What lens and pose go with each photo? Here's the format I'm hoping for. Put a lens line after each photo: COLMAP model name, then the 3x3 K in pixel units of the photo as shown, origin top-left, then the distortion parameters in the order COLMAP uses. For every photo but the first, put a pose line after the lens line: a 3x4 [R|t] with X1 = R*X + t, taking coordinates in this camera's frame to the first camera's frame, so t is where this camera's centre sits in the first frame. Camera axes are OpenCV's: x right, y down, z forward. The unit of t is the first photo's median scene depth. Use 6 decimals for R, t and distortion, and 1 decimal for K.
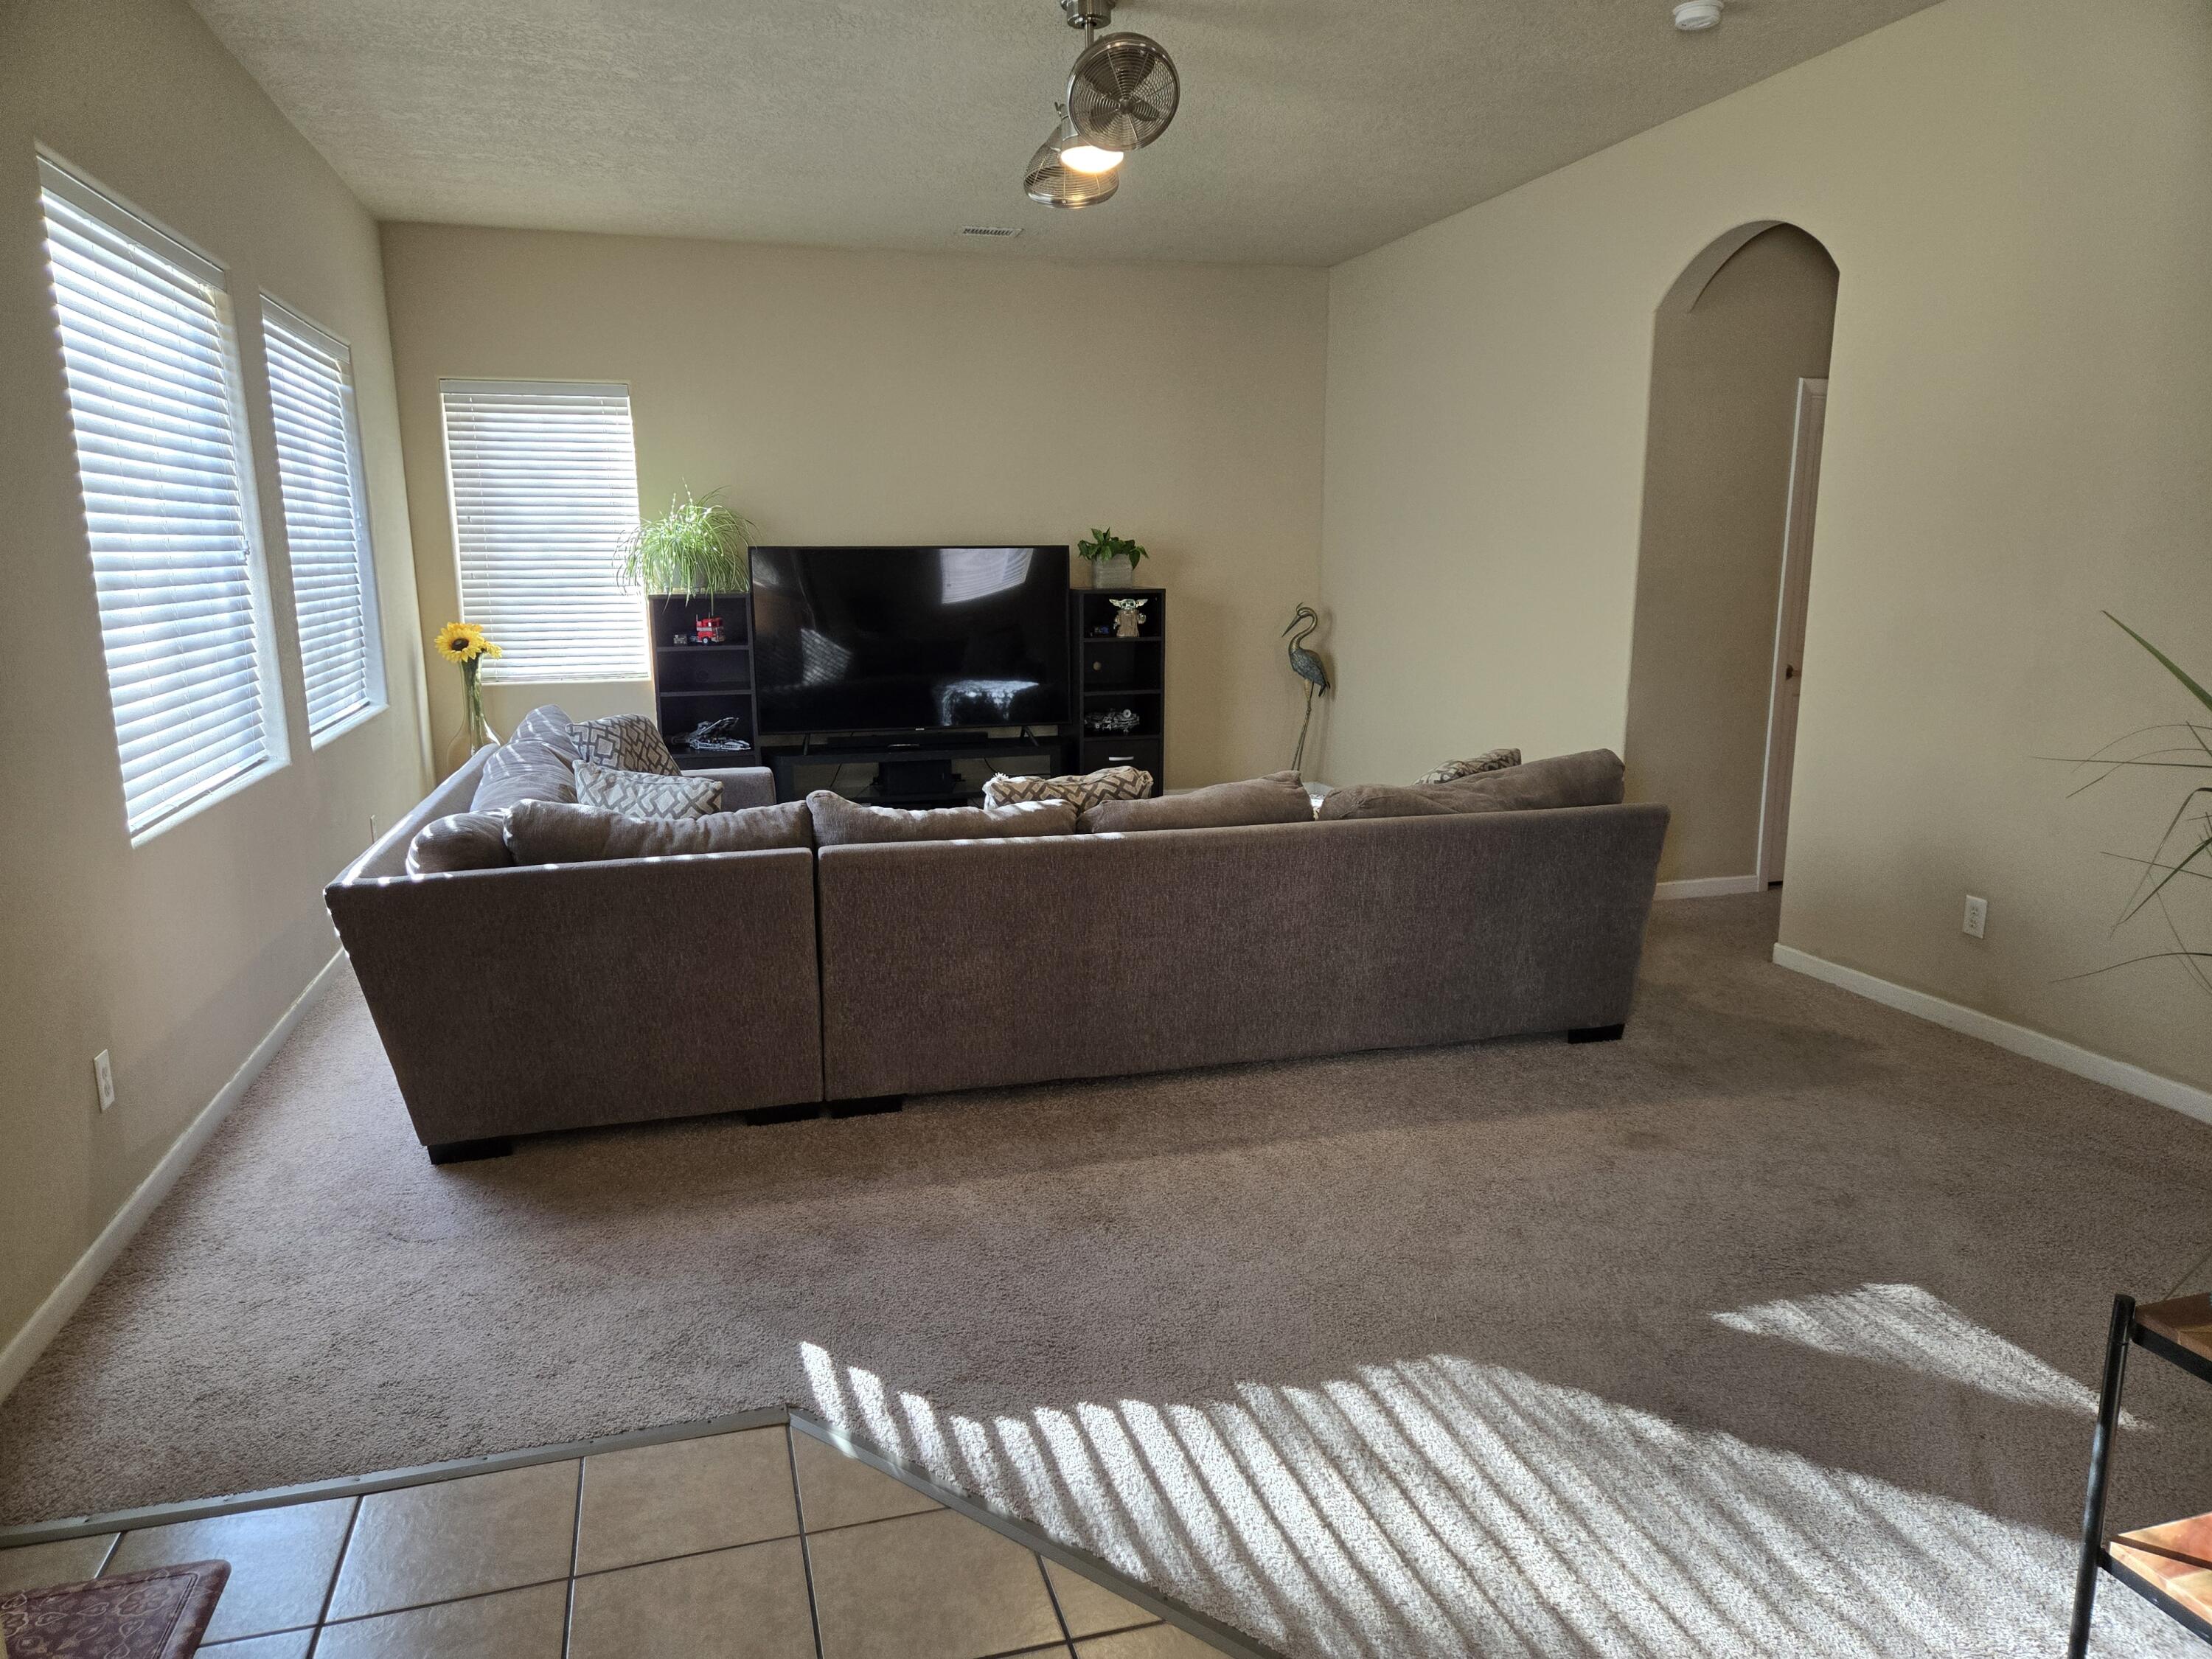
lens RADIAL K [[1488.3, 0, 1097.8], [0, 1488.3, 851.3], [0, 0, 1]] dist [0.081051, -0.066088]
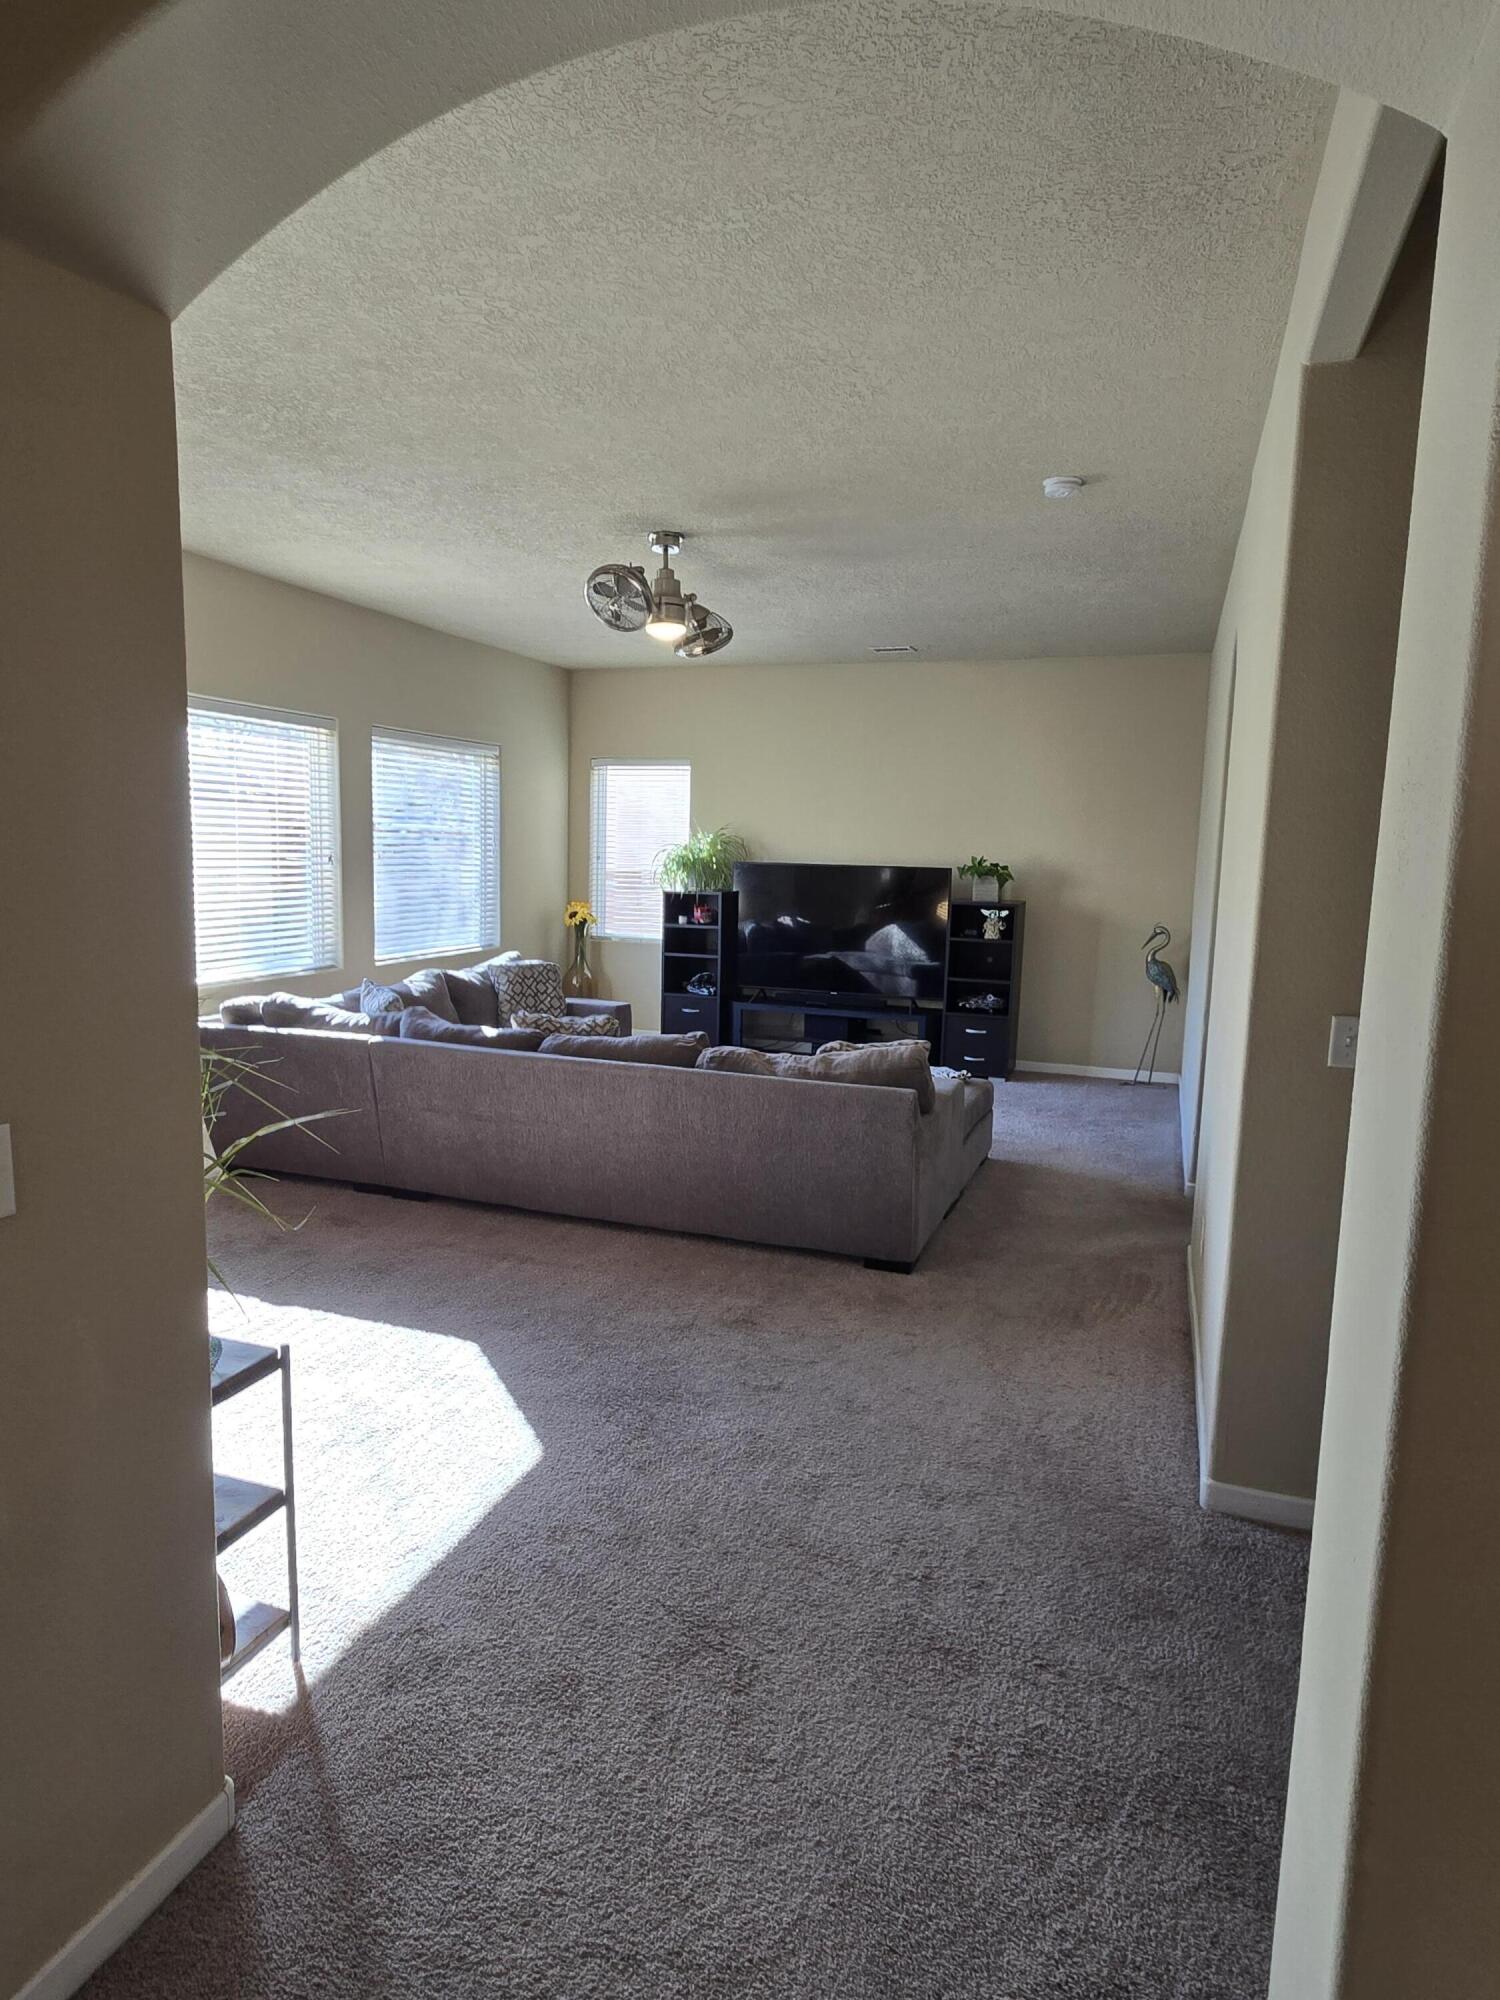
lens RADIAL K [[1169.8, 0, 749.2], [0, 1169.8, 1008.7], [0, 0, 1]] dist [-0.005962, 0.007071]
pose [[0.815189, 0.106347, -0.569348, 0.827757], [-0.144005, 0.989346, -0.021389, -0.060519], [0.561007, 0.099425, 0.821818, 0.098622]]
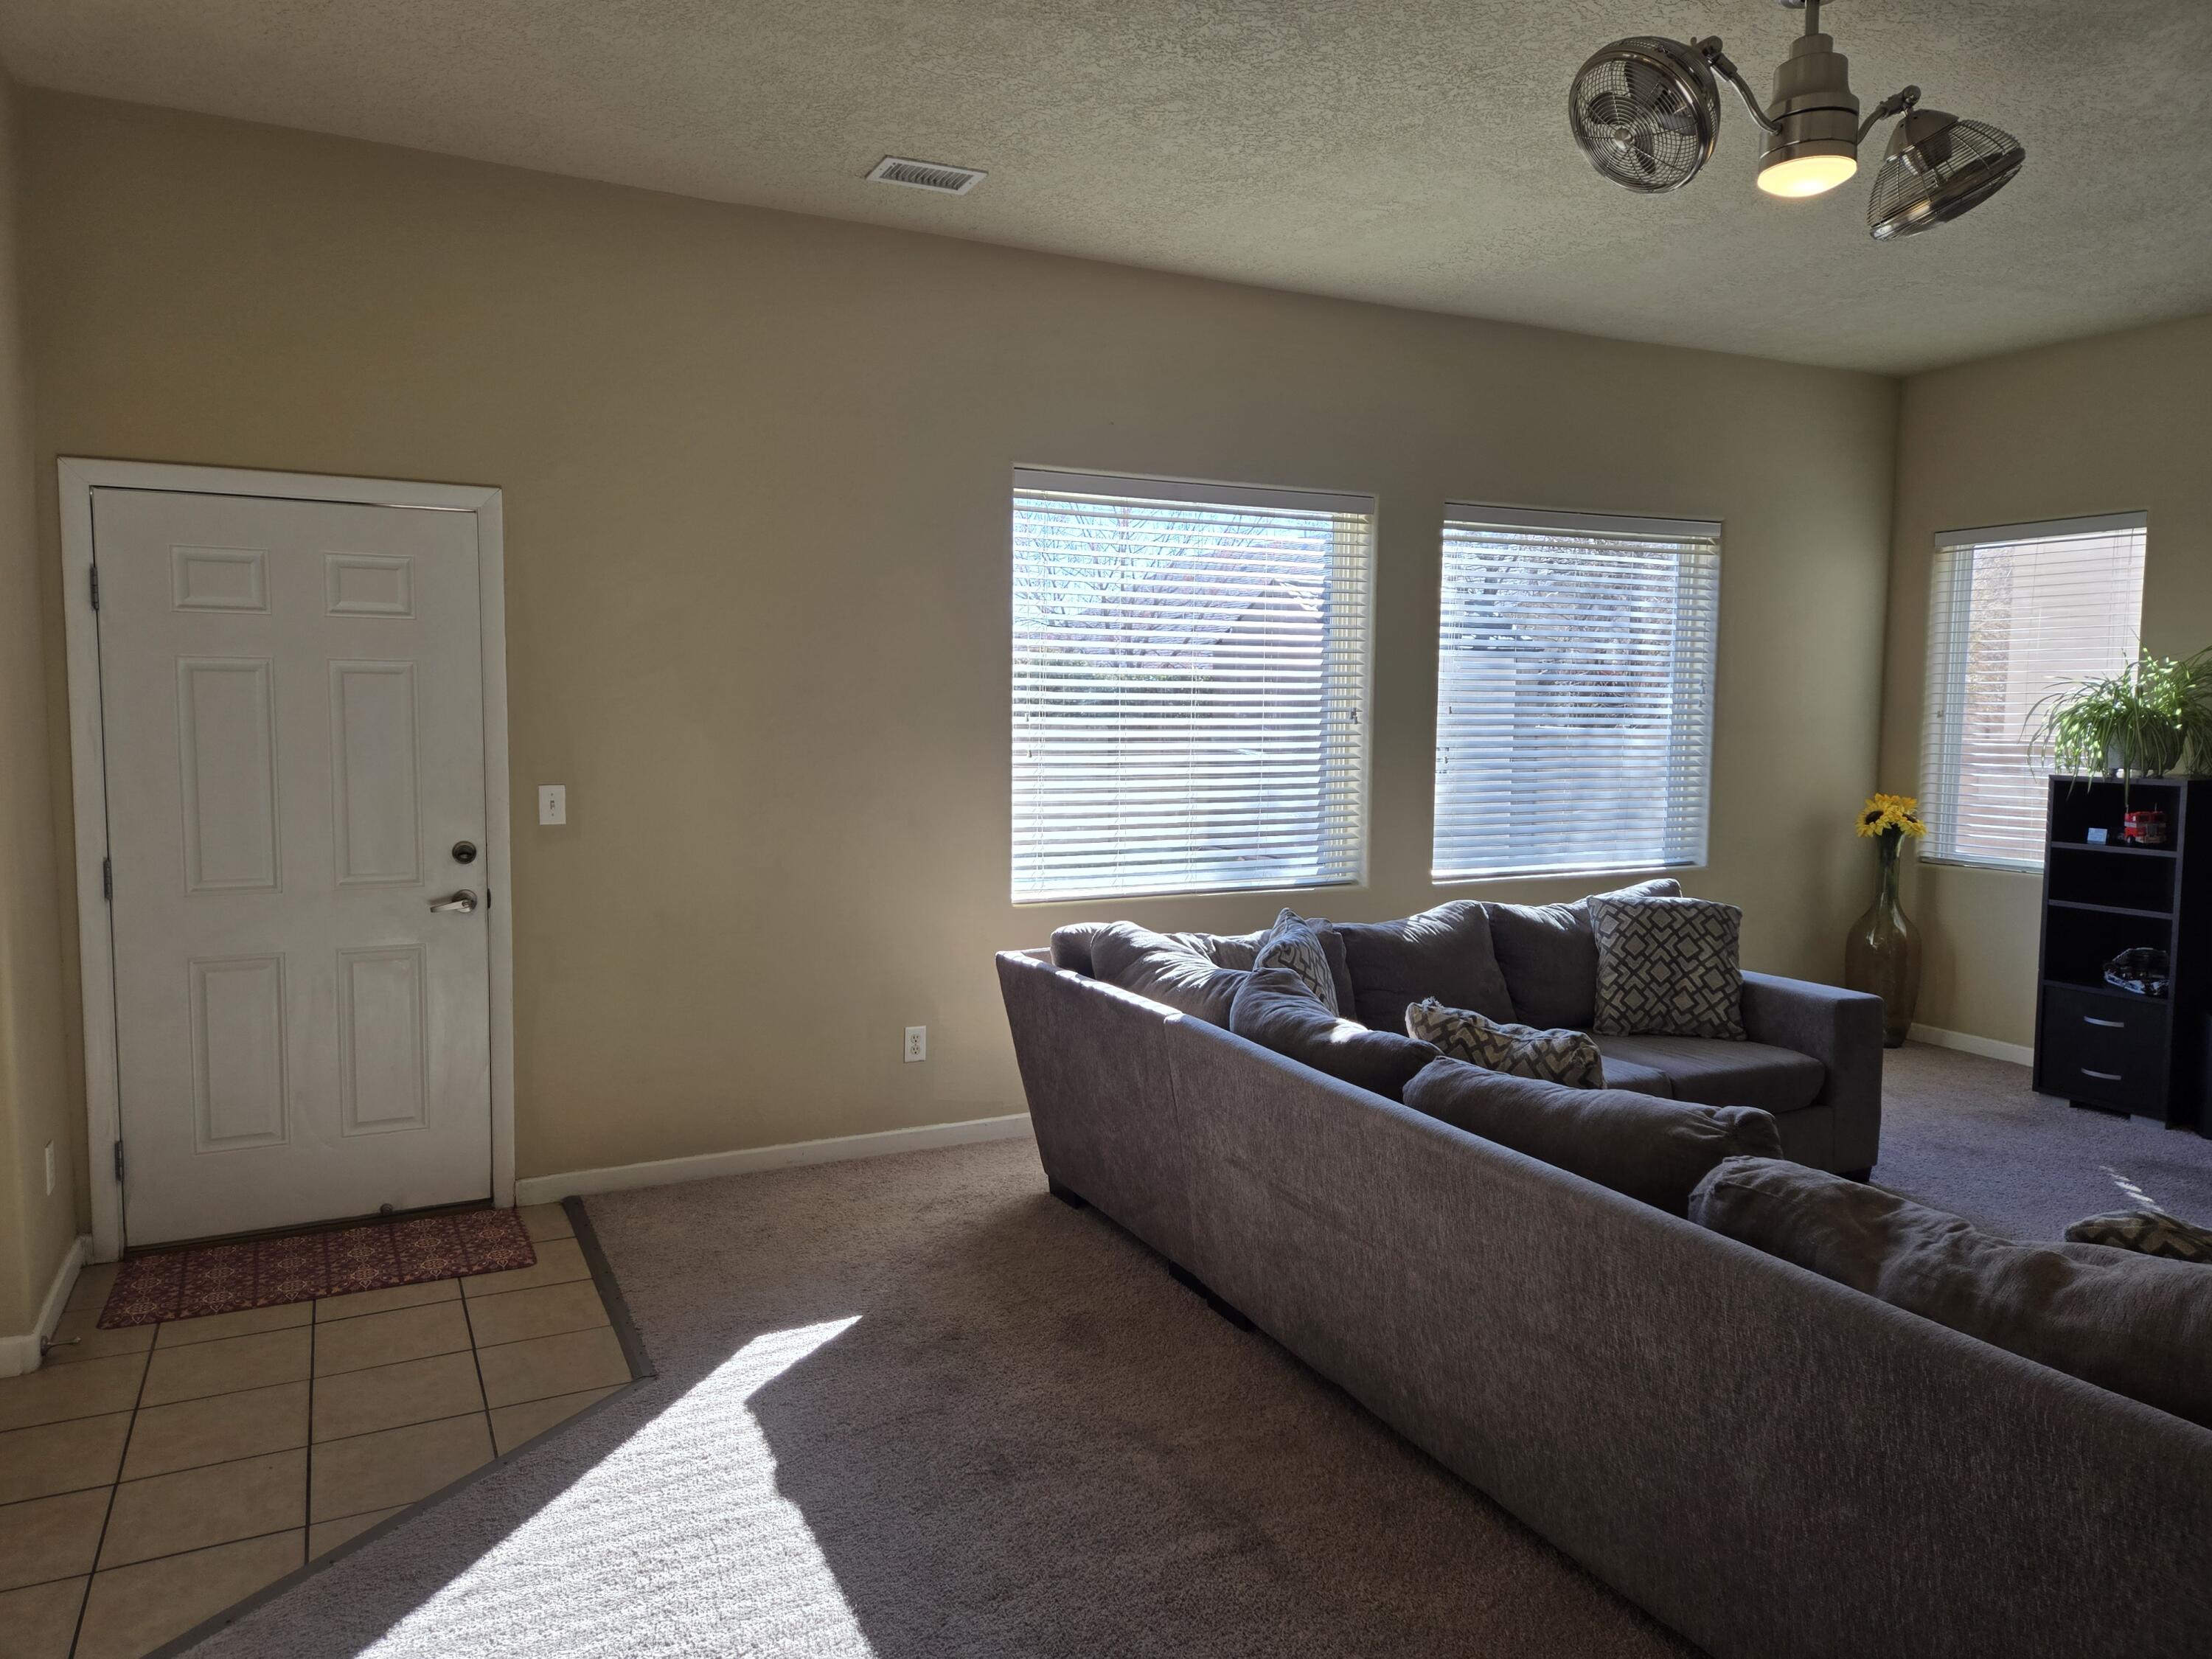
lens RADIAL K [[1488.3, 0, 1096.1], [0, 1488.3, 819.3], [0, 0, 1]] dist [0.081051, -0.066088]
pose [[0.182189, 0.086642, -0.979439, 0.668881], [-0.204103, 0.977746, 0.048526, -0.145105], [0.961847, 0.191065, 0.195819, 0.631180]]
